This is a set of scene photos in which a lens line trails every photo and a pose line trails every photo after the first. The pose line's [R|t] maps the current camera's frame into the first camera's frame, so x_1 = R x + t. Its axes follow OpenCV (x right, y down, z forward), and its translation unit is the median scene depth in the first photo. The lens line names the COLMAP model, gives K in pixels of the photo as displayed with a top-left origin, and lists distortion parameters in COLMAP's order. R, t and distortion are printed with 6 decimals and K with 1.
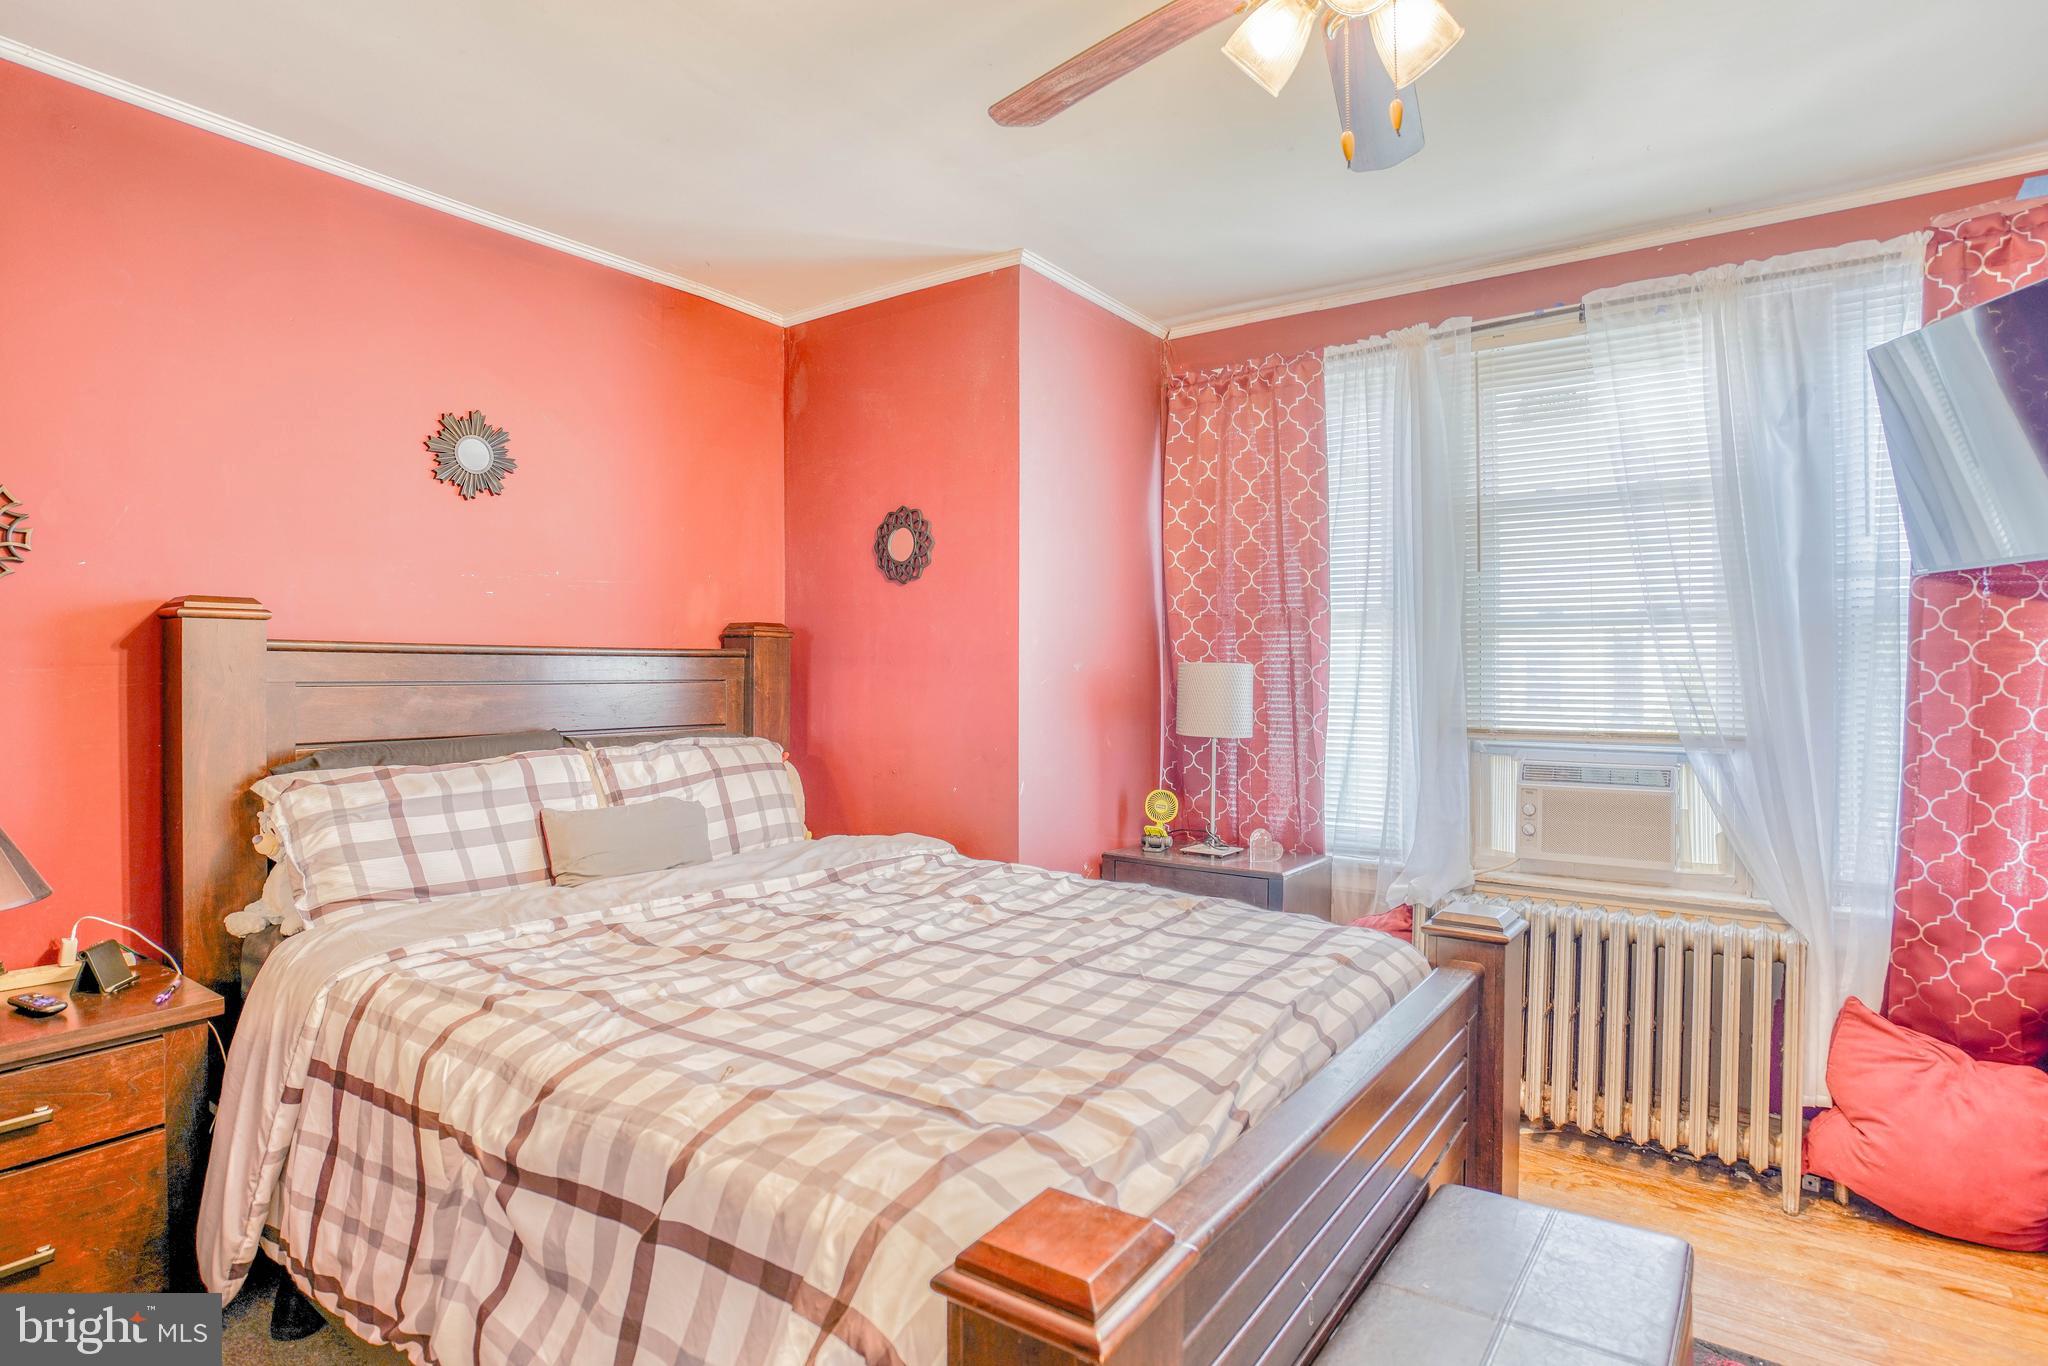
lens RADIAL K [[1025.0, 0, 1001.0], [0, 1025.0, 683.7], [0, 0, 1]] dist [-0.037139, 0.006899]
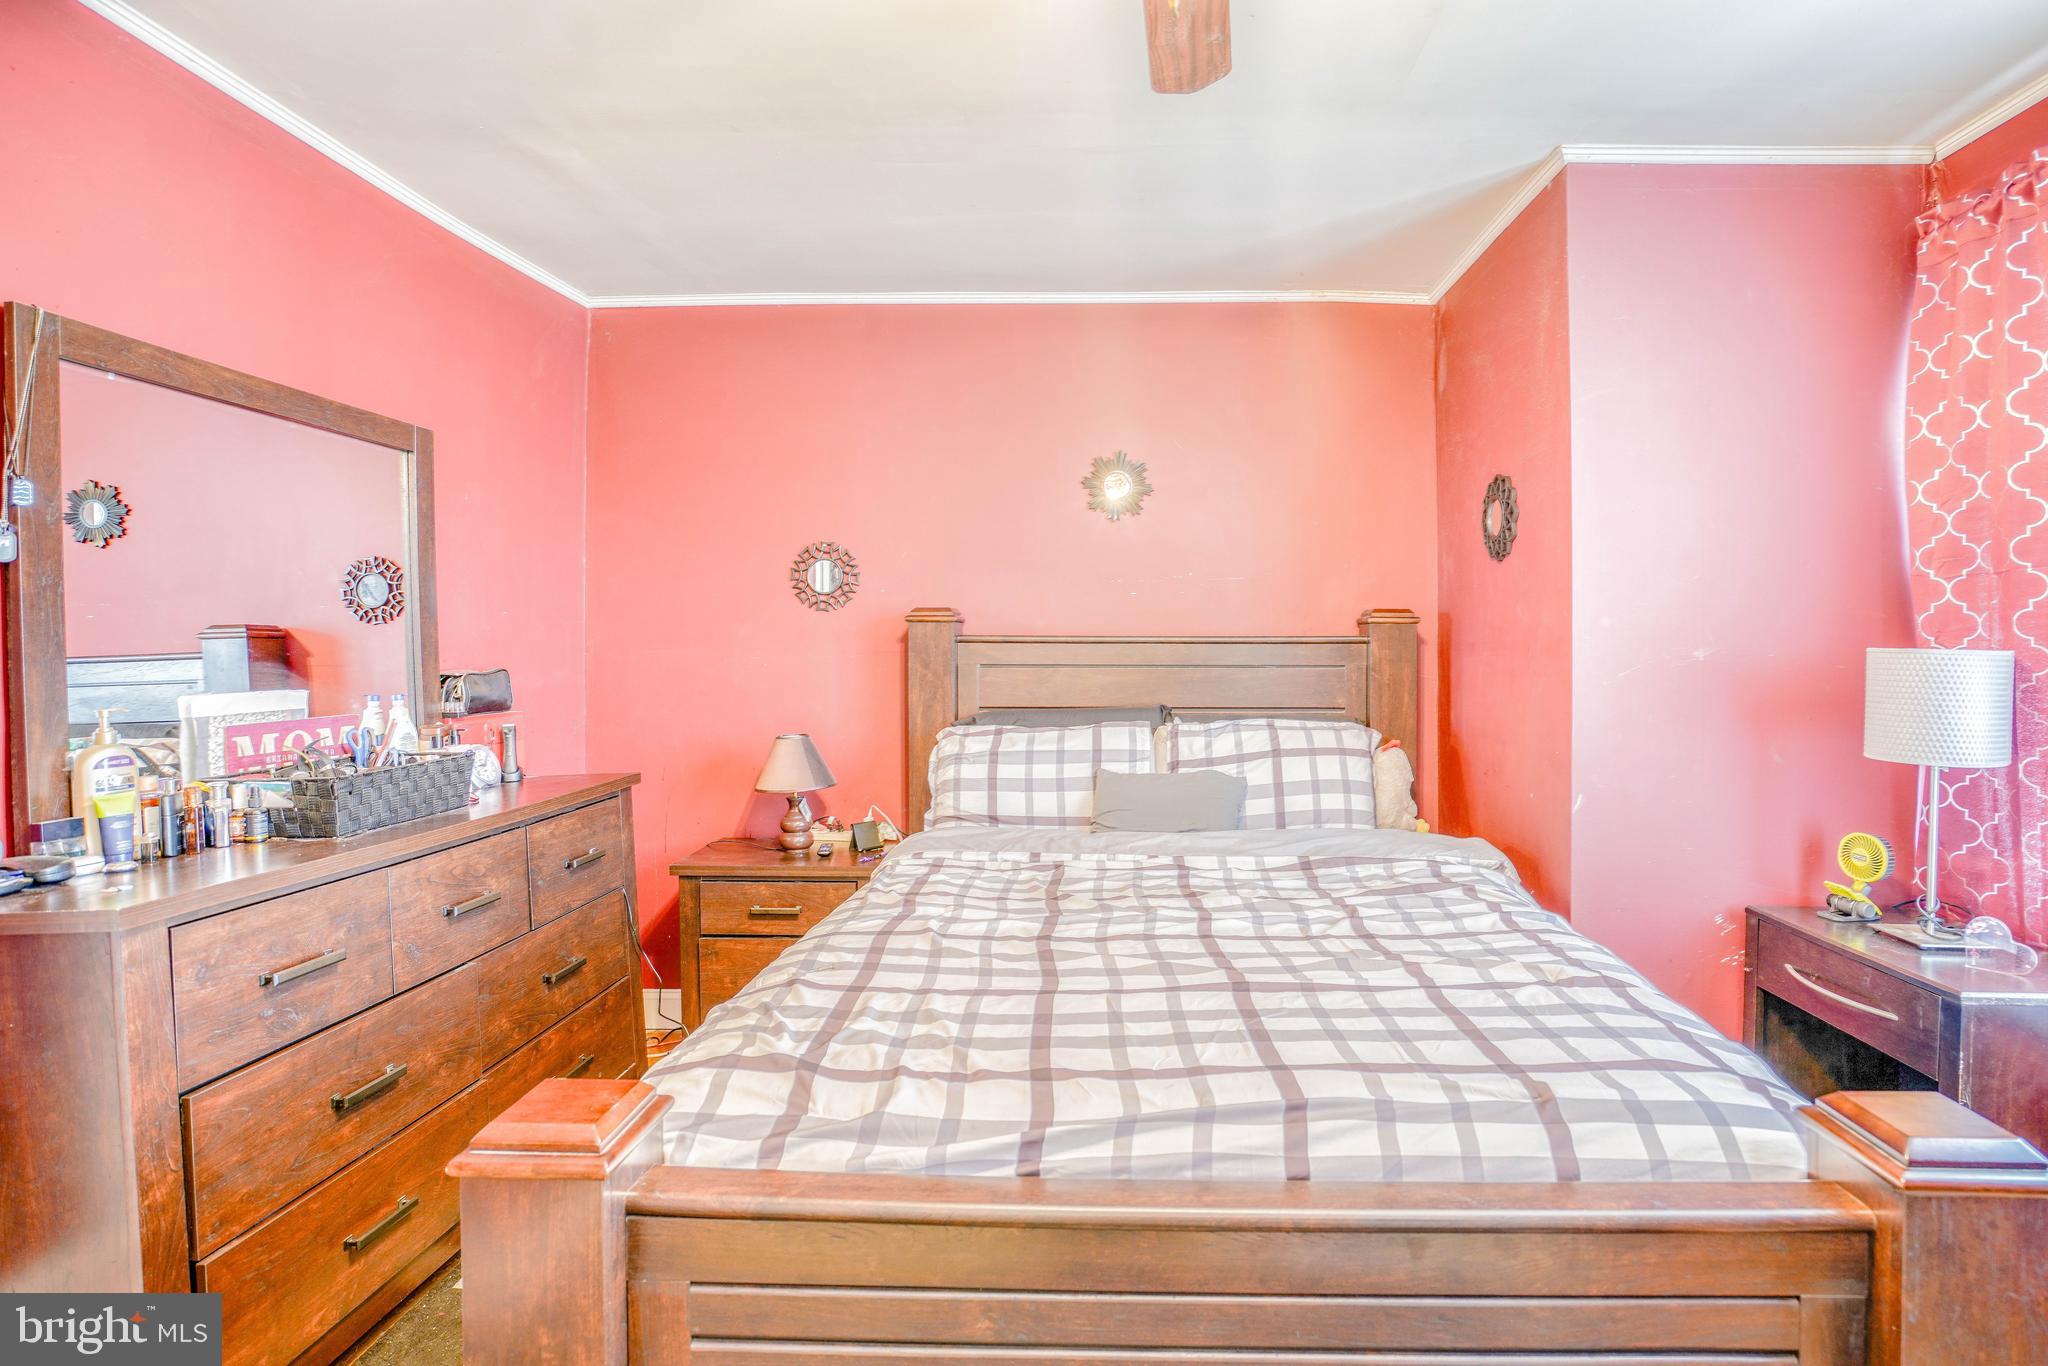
lens RADIAL K [[976.1, 0, 1082.3], [0, 976.1, 665.0], [0, 0, 1]] dist [-0.046934, 0.019221]
pose [[0.589635, 0.011851, -0.807583, 0.525057], [-0.008132, 0.999929, 0.008735, -0.015195], [0.807629, 0.001417, 0.589690, 0.289872]]
